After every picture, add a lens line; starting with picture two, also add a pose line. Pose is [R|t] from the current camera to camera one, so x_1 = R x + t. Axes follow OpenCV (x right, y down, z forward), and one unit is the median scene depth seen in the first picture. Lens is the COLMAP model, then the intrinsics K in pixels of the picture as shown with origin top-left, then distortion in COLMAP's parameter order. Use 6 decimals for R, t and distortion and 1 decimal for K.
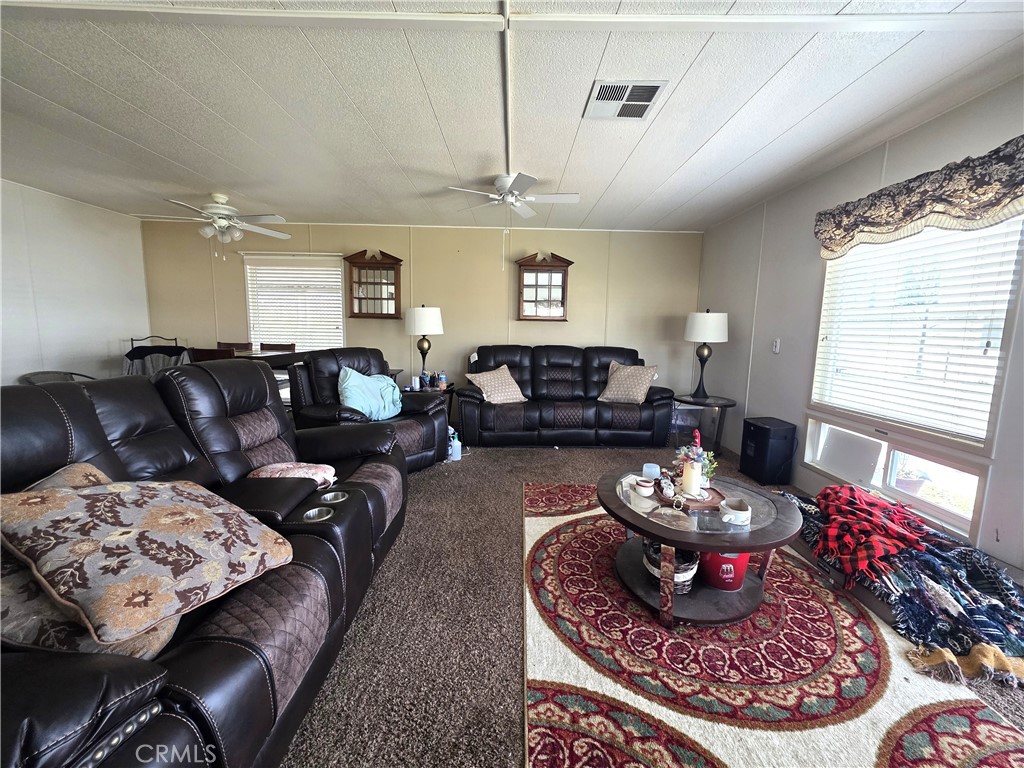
lens RADIAL K [[408.1, 0, 513.6], [0, 408.1, 377.8], [0, 0, 1]] dist [-0.001133, 0.002238]
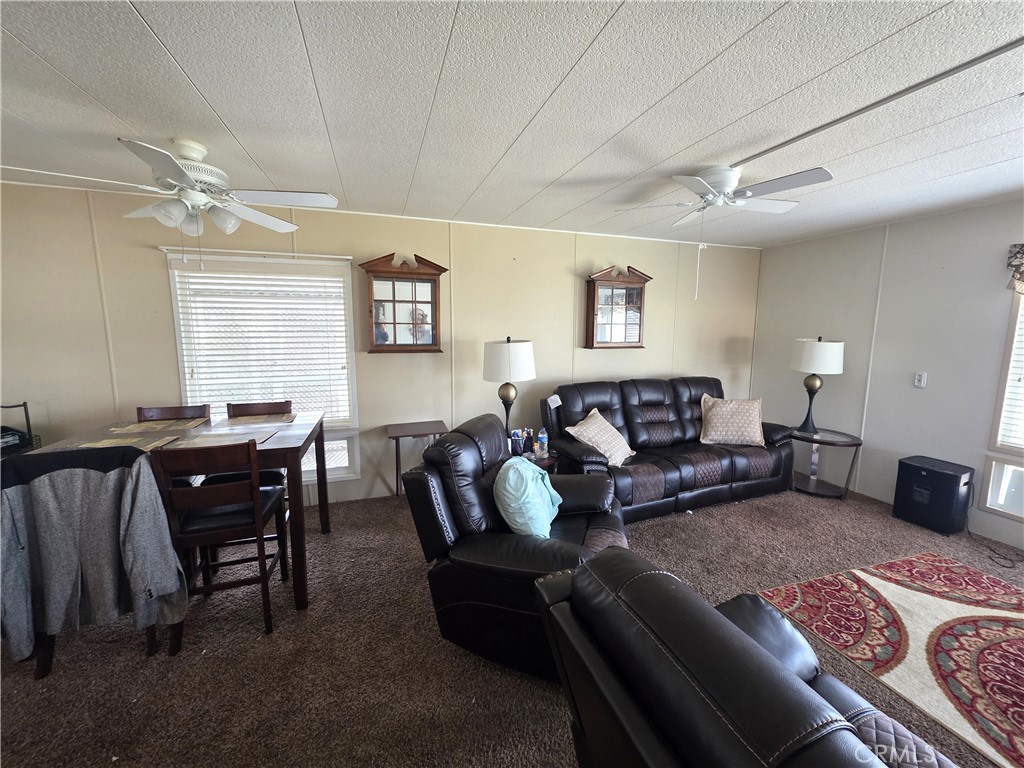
lens RADIAL K [[408.1, 0, 513.6], [0, 408.1, 377.8], [0, 0, 1]] dist [-0.001133, 0.002238]
pose [[0.946681, -0.055708, 0.317320, -0.473688], [0.051498, 0.998438, 0.021646, -0.131647], [-0.318030, -0.004151, 0.948071, 0.349448]]
